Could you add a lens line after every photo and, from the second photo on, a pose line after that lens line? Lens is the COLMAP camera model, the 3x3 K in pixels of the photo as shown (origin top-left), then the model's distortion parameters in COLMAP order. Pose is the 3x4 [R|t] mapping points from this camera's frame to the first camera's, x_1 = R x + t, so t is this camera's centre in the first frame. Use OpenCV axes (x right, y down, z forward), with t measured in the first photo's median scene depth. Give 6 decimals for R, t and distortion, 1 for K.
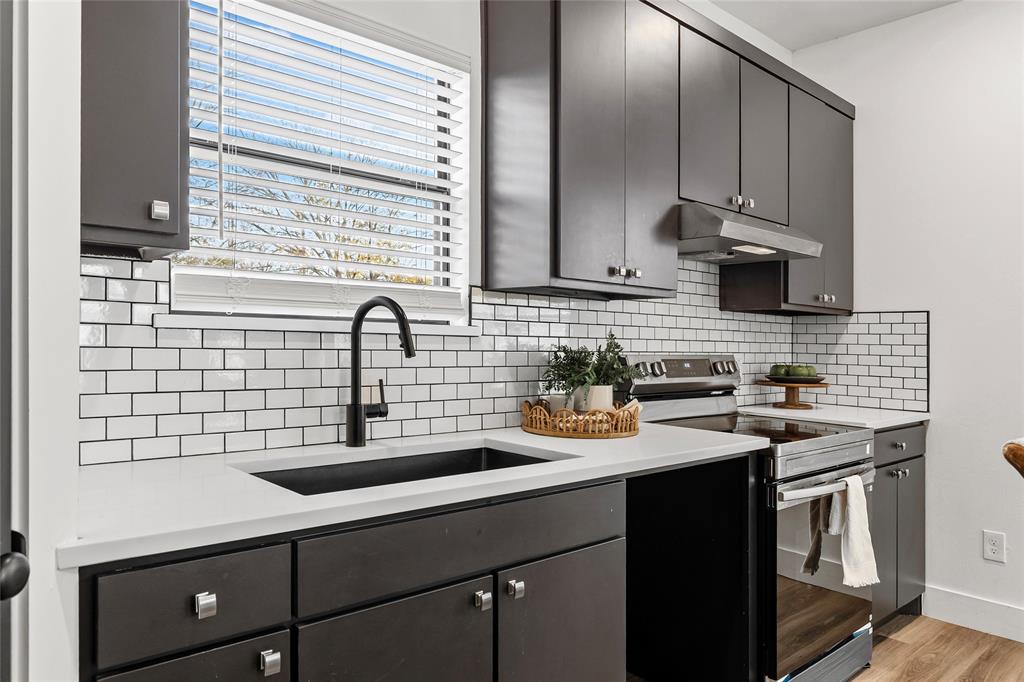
lens RADIAL K [[696.6, 0, 512.0], [0, 696.6, 341.0], [0, 0, 1]] dist [0.001524, 0.000253]
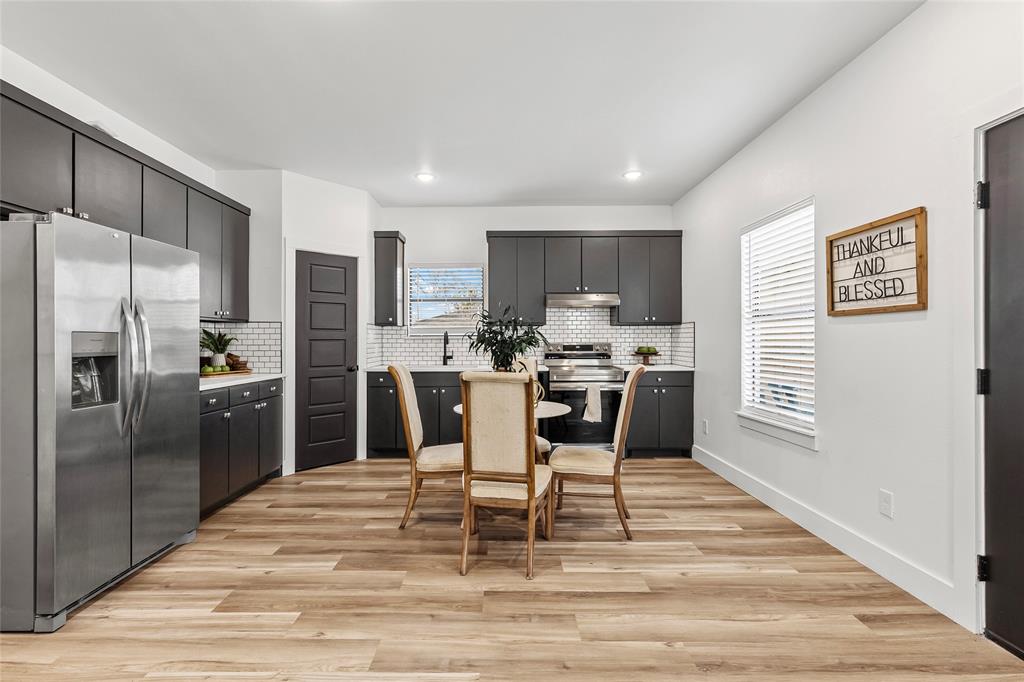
lens RADIAL K [[461.6, 0, 496.9], [0, 461.6, 329.8], [0, 0, 1]] dist [0.003123, -0.000079]
pose [[0.742071, -0.036294, -0.669338, 1.307889], [0.019529, 0.999280, -0.032534, 0.020570], [0.670037, 0.011071, 0.742245, -0.609940]]
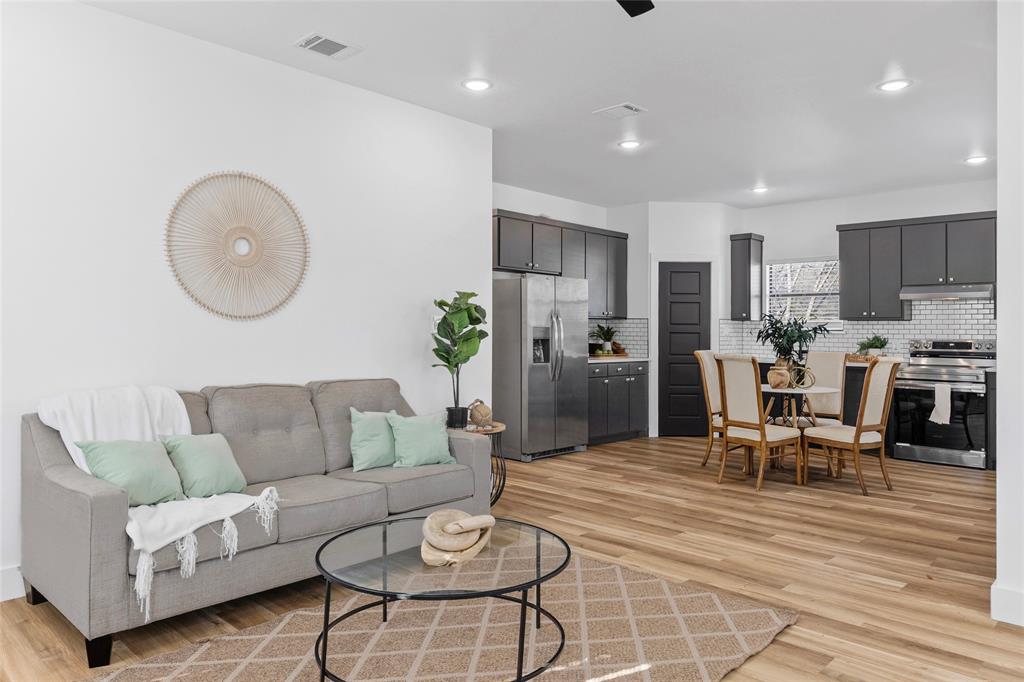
lens RADIAL K [[698.6, 0, 512.0], [0, 698.6, 314.5], [0, 0, 1]] dist [0.001816, -0.000232]
pose [[0.084251, -0.043583, -0.995491, 2.713193], [-0.006068, 0.999002, -0.044250, 0.050179], [0.996426, 0.009769, 0.083902, -0.792502]]
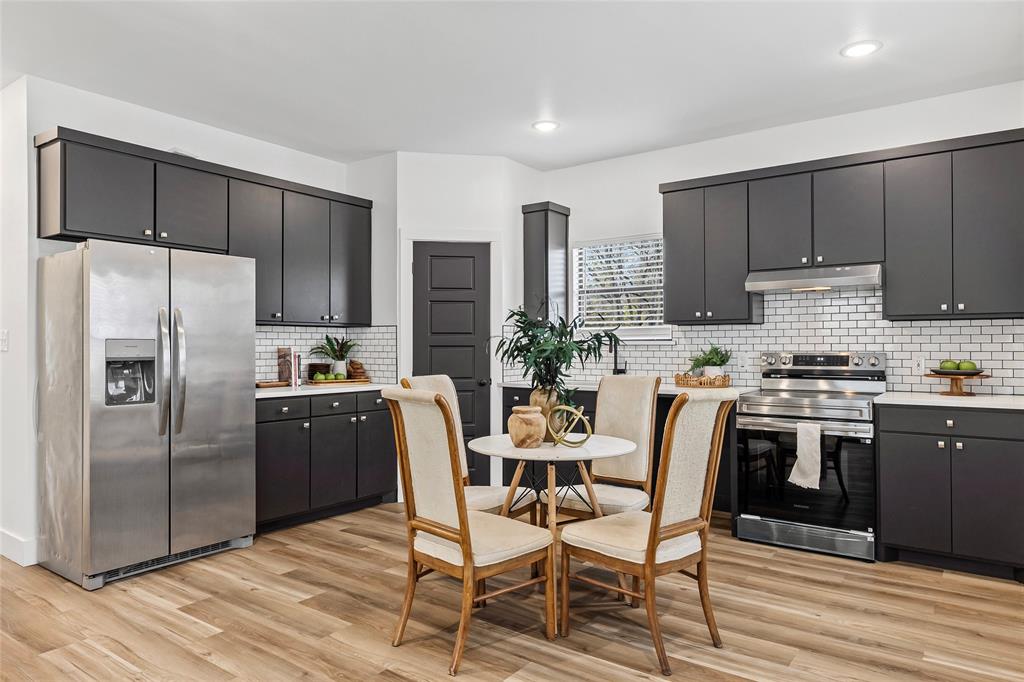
lens RADIAL K [[651.8, 0, 512.9], [0, 651.8, 330.6], [0, 0, 1]] dist [0.006333, -0.000575]
pose [[0.214915, -0.044102, -0.975637, 1.668100], [0.008310, 0.999026, -0.043329, 0.029882], [0.976597, 0.001205, 0.215072, -0.029508]]
